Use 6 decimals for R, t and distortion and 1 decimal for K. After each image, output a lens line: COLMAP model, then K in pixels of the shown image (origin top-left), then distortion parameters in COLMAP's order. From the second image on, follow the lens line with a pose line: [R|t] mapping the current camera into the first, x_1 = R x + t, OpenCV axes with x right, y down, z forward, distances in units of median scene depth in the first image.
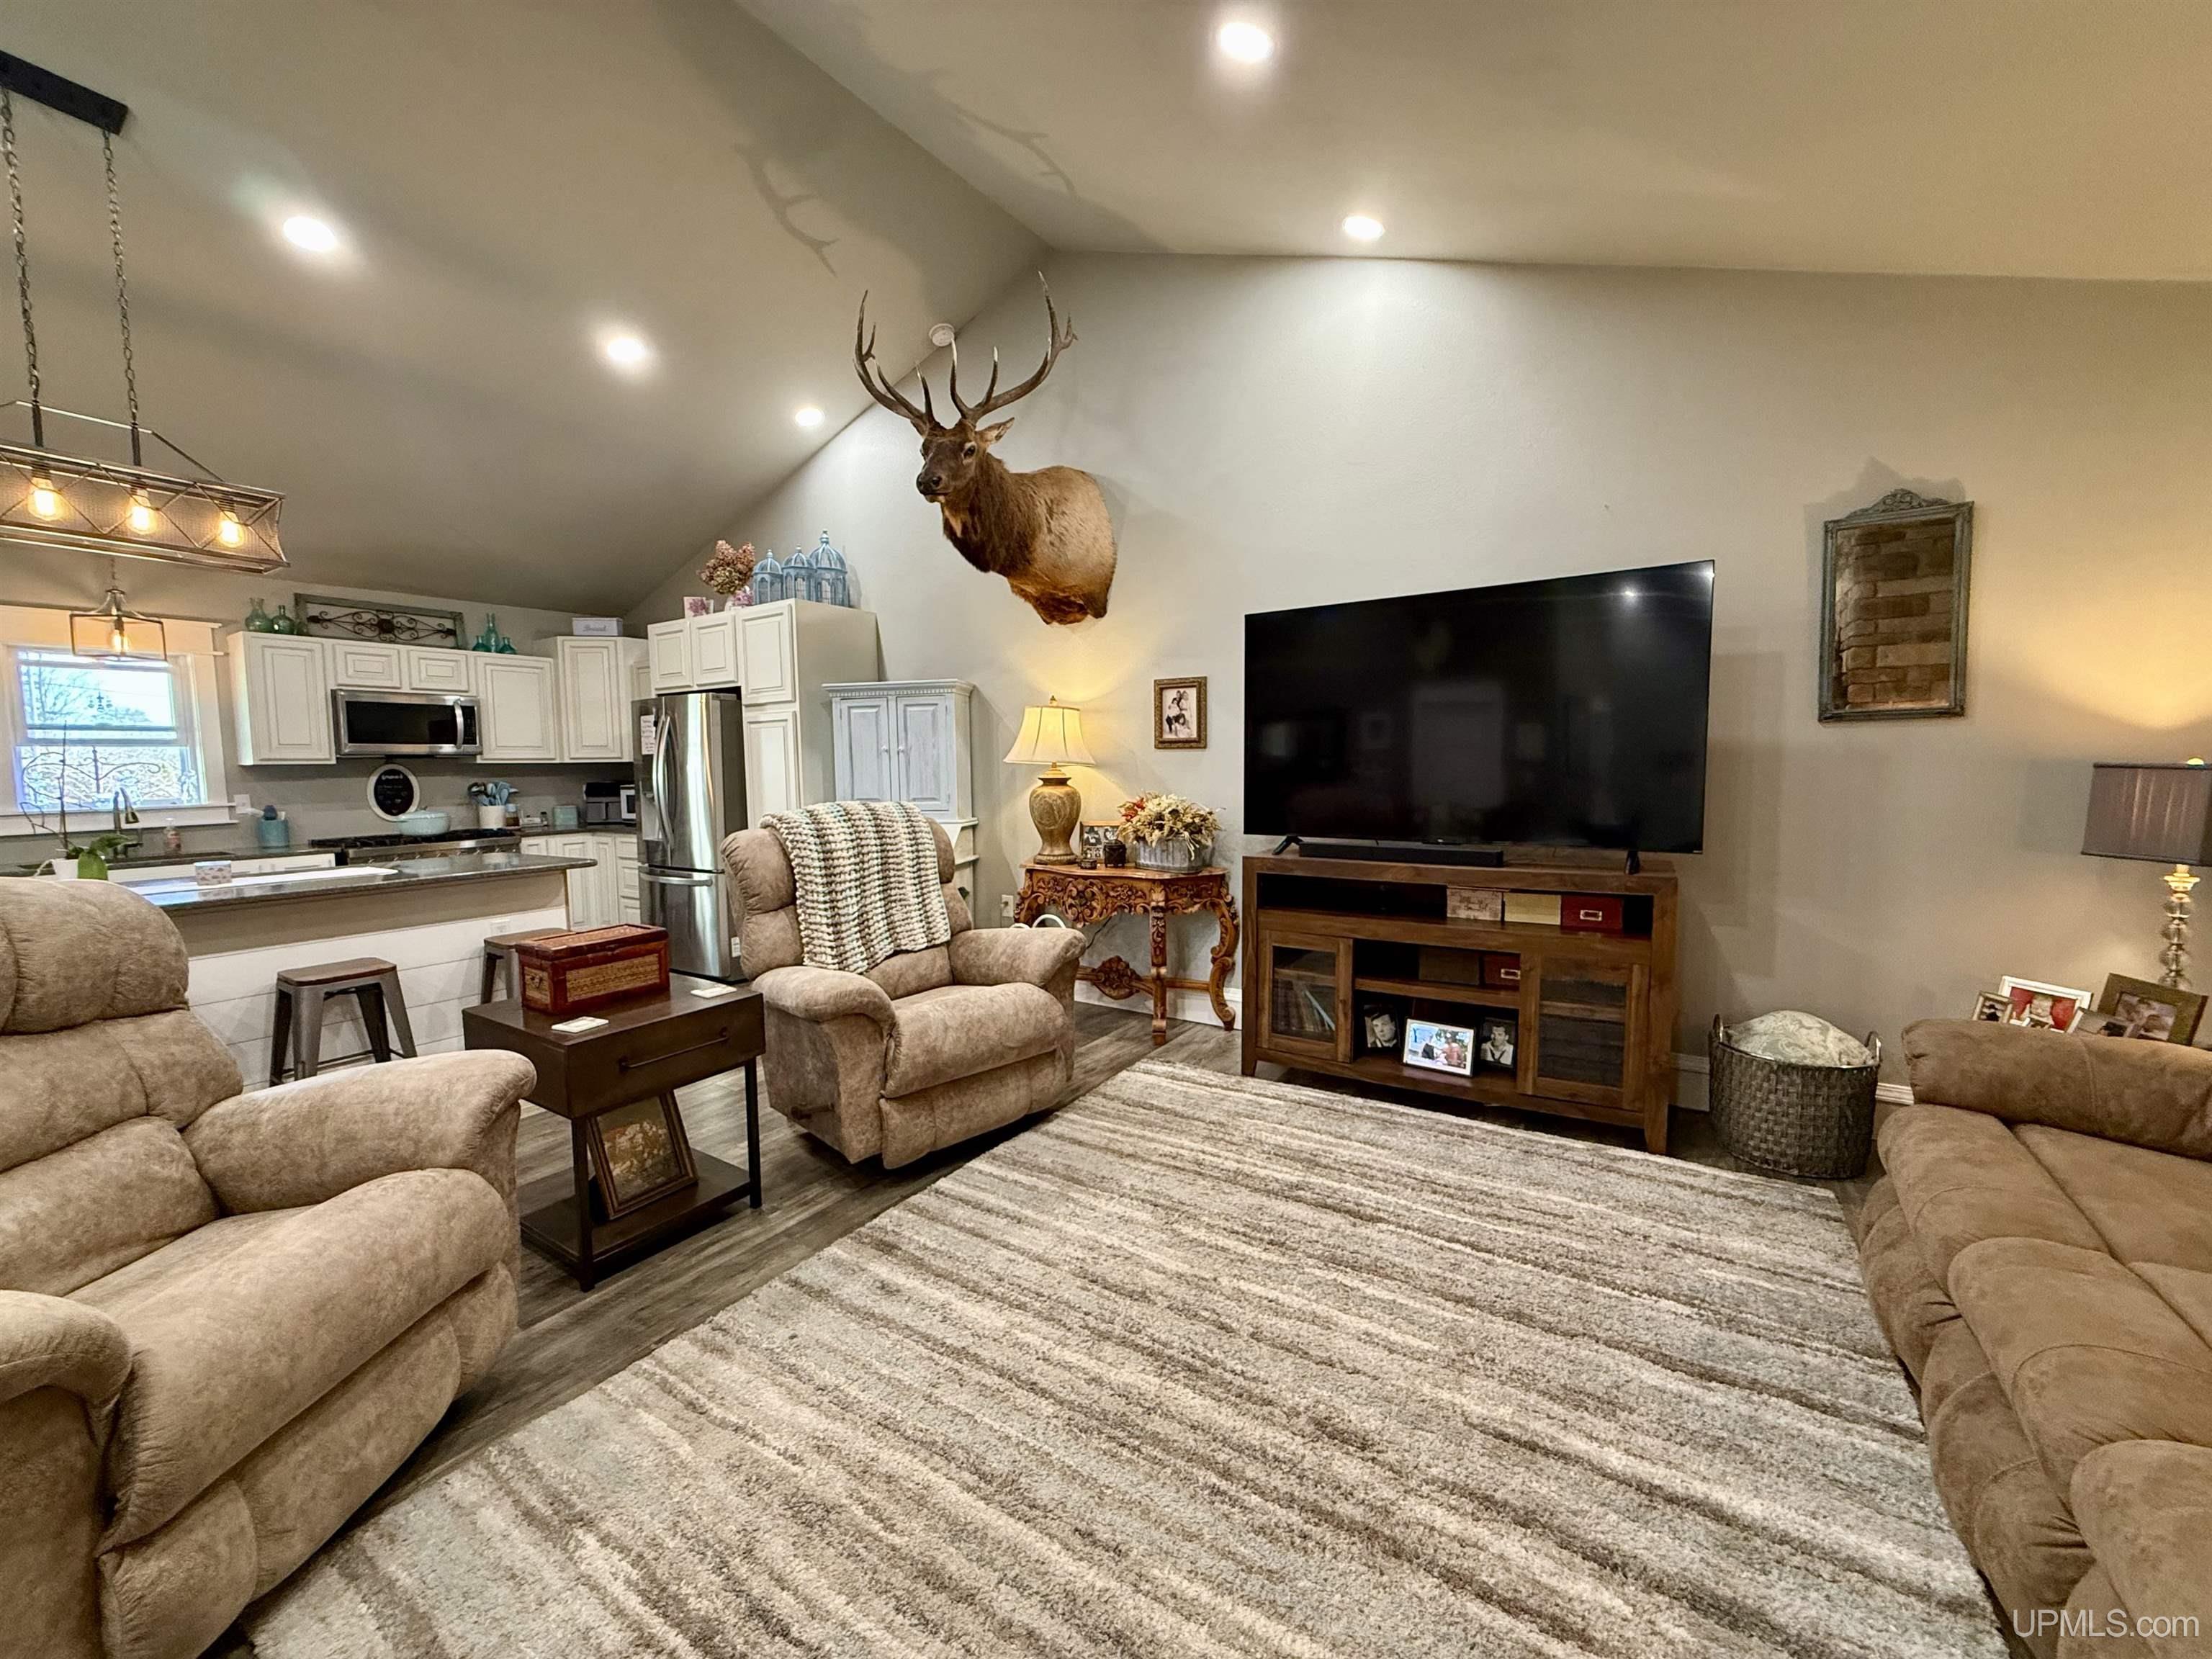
lens RADIAL K [[881.3, 0, 1101.1], [0, 881.3, 826.8], [0, 0, 1]] dist [-0.001493, -0.000107]
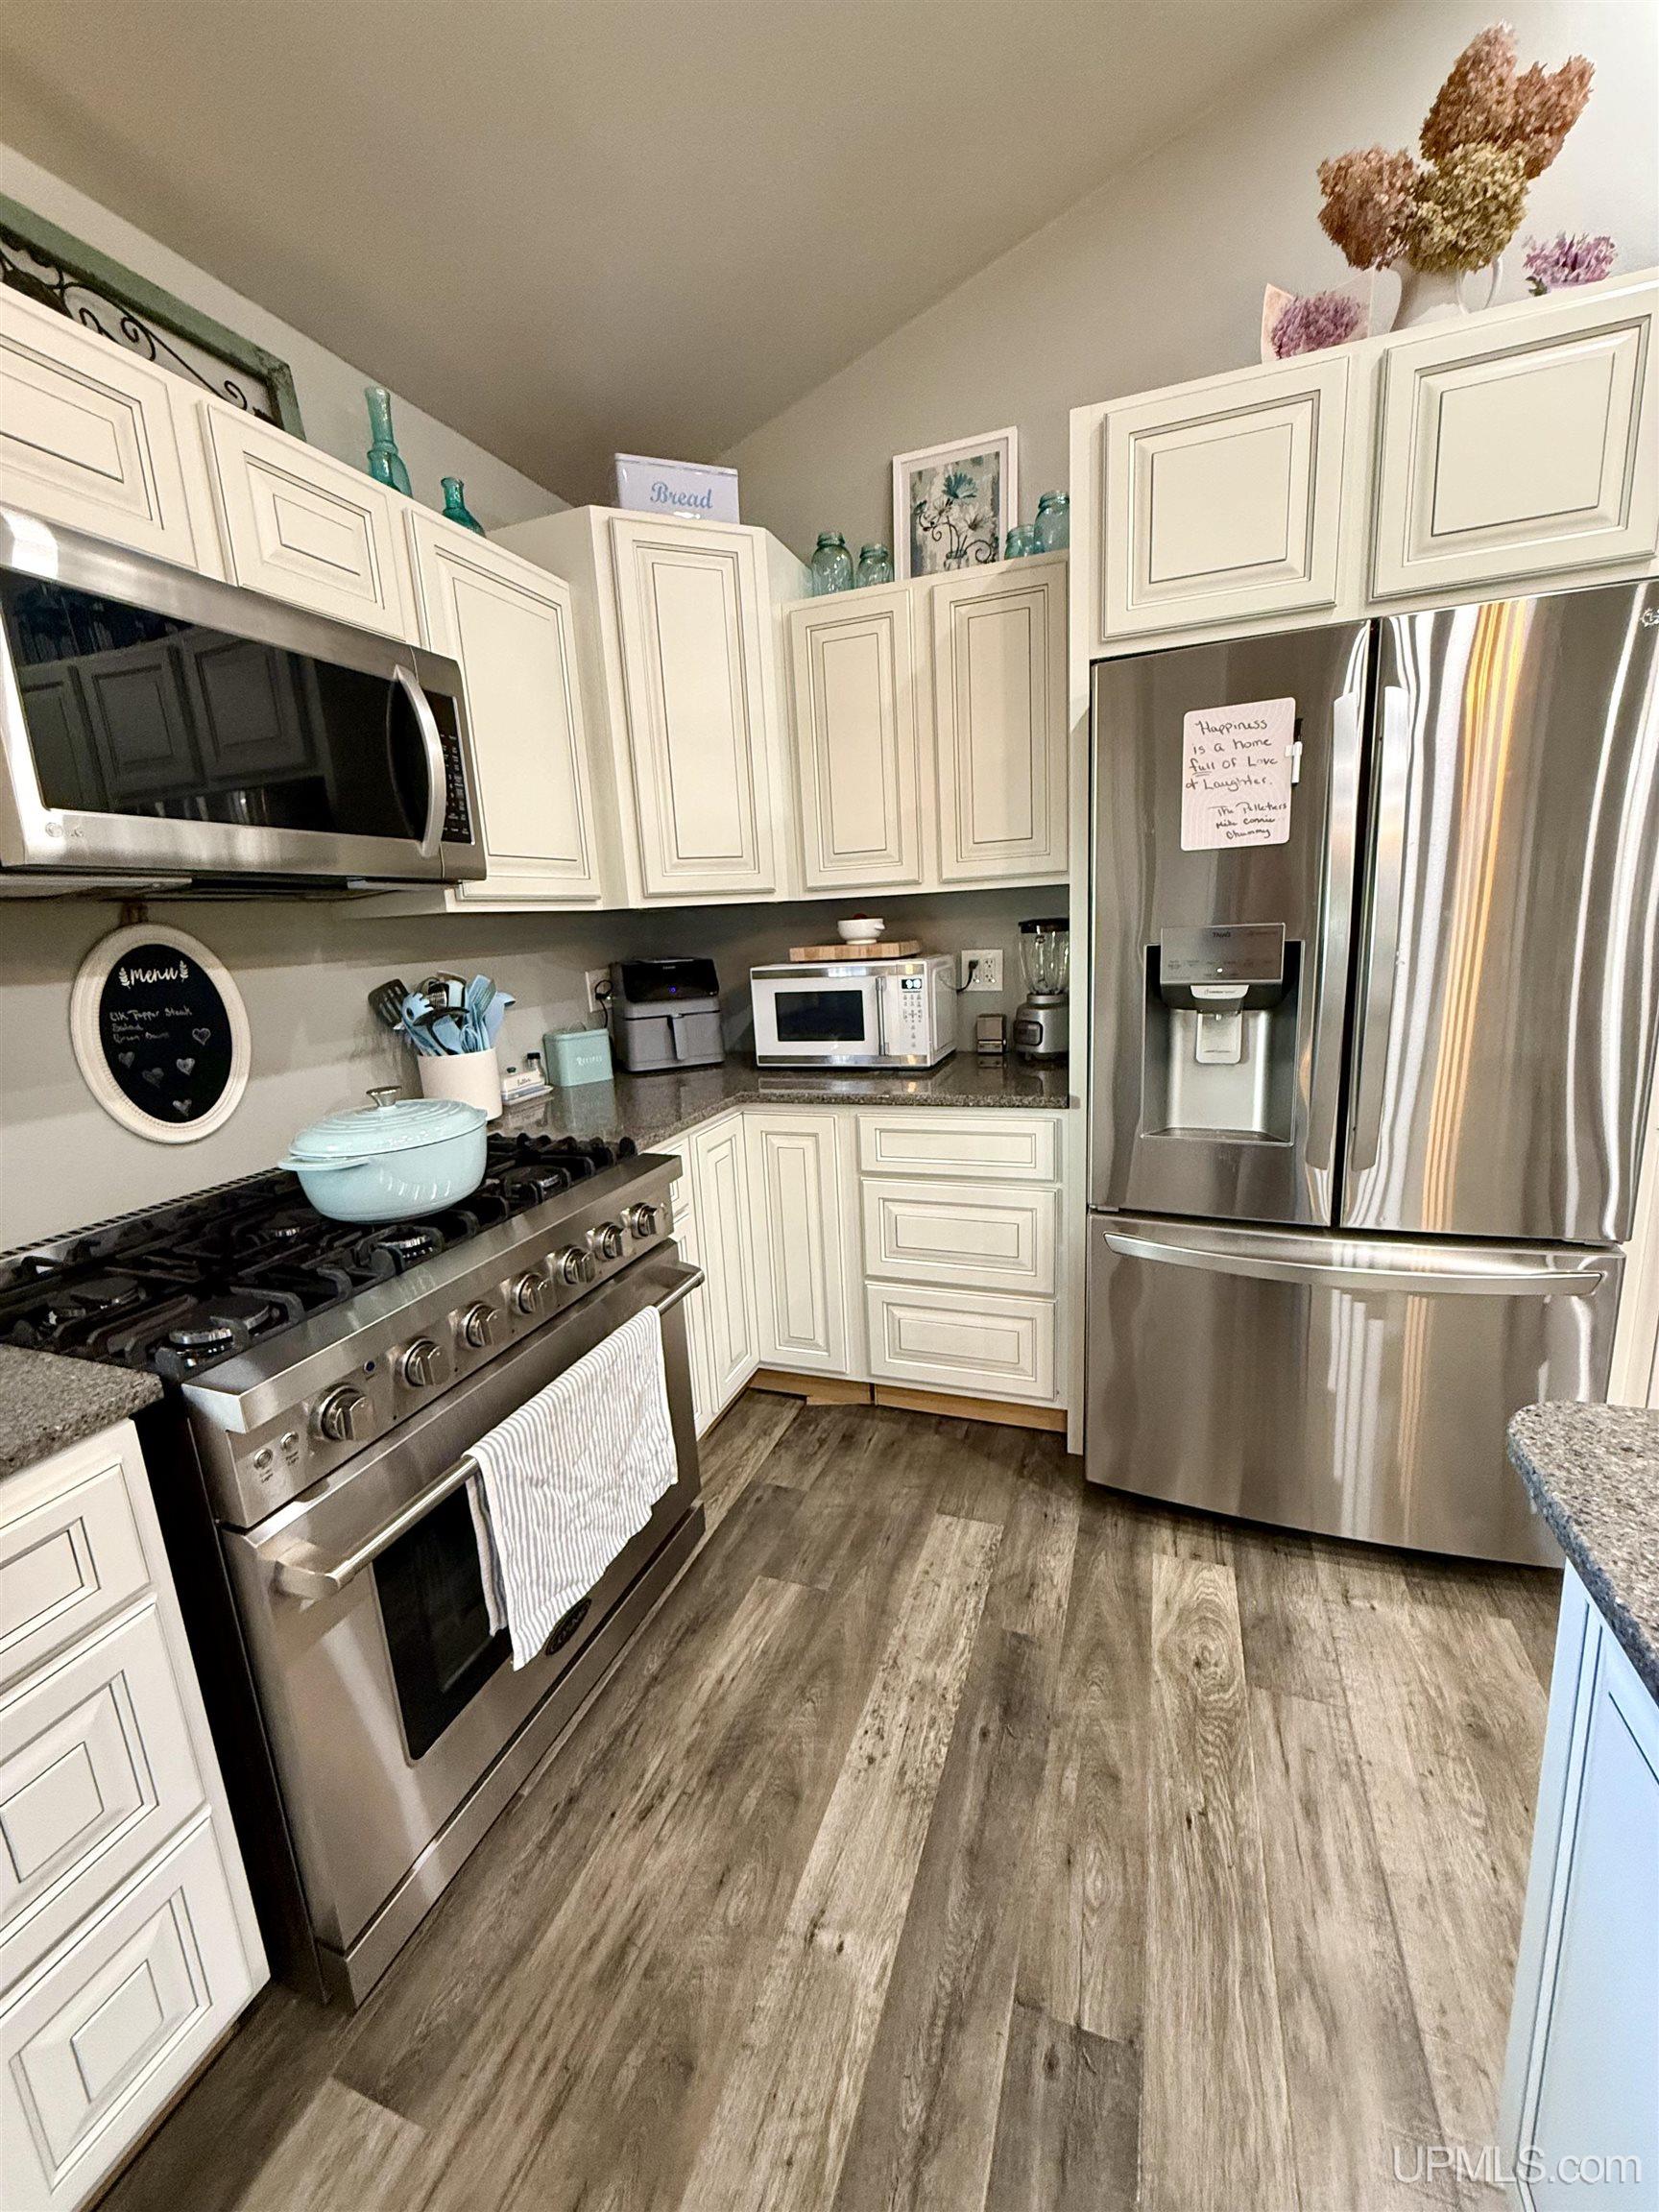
lens RADIAL K [[881.3, 0, 832.4], [0, 881.3, 1102.1], [0, 0, 1]] dist [-0.001493, -0.000107]
pose [[0.974308, -0.081229, 0.210063, -0.872577], [0.054120, 0.989807, 0.131730, -0.055962], [-0.218622, -0.116977, 0.968773, 0.915512]]
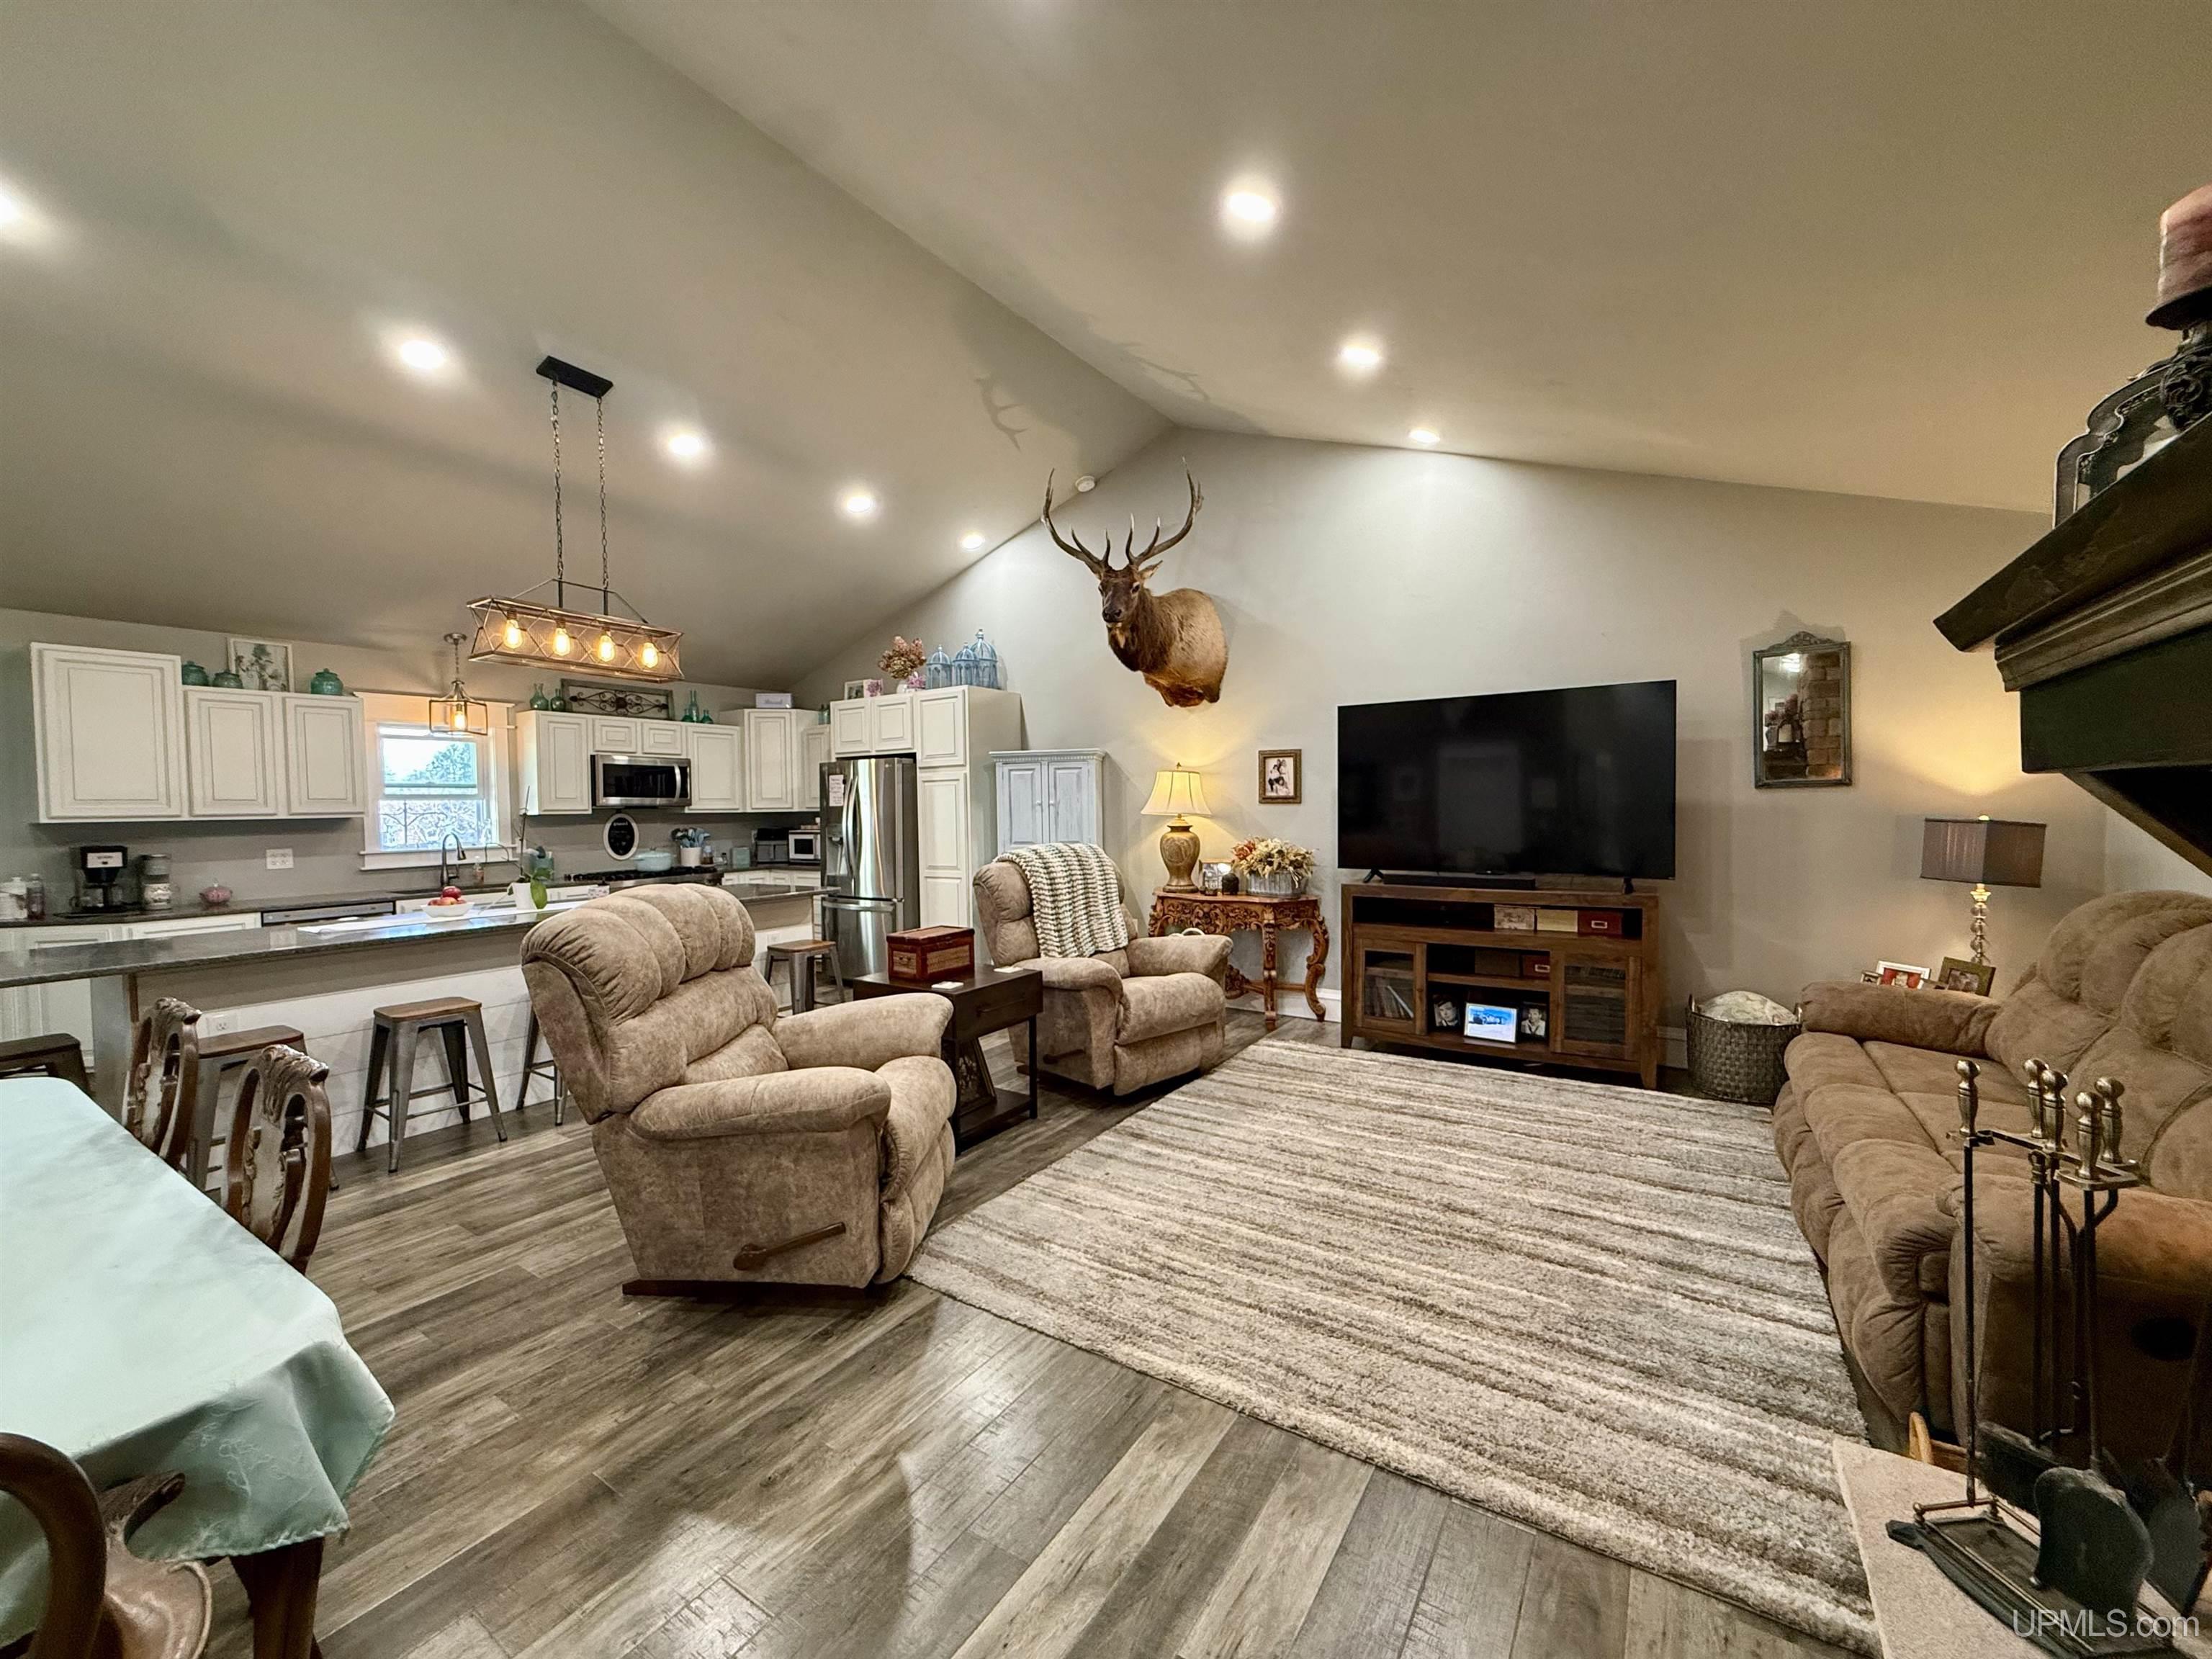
lens RADIAL K [[881.3, 0, 1101.4], [0, 881.3, 828.4], [0, 0, 1]] dist [-0.001493, -0.000107]
pose [[0.999964, 0.001237, -0.008415, -0.159249], [-0.001657, 0.998744, -0.050069, 0.013103], [0.008342, 0.050081, 0.998710, -0.293577]]
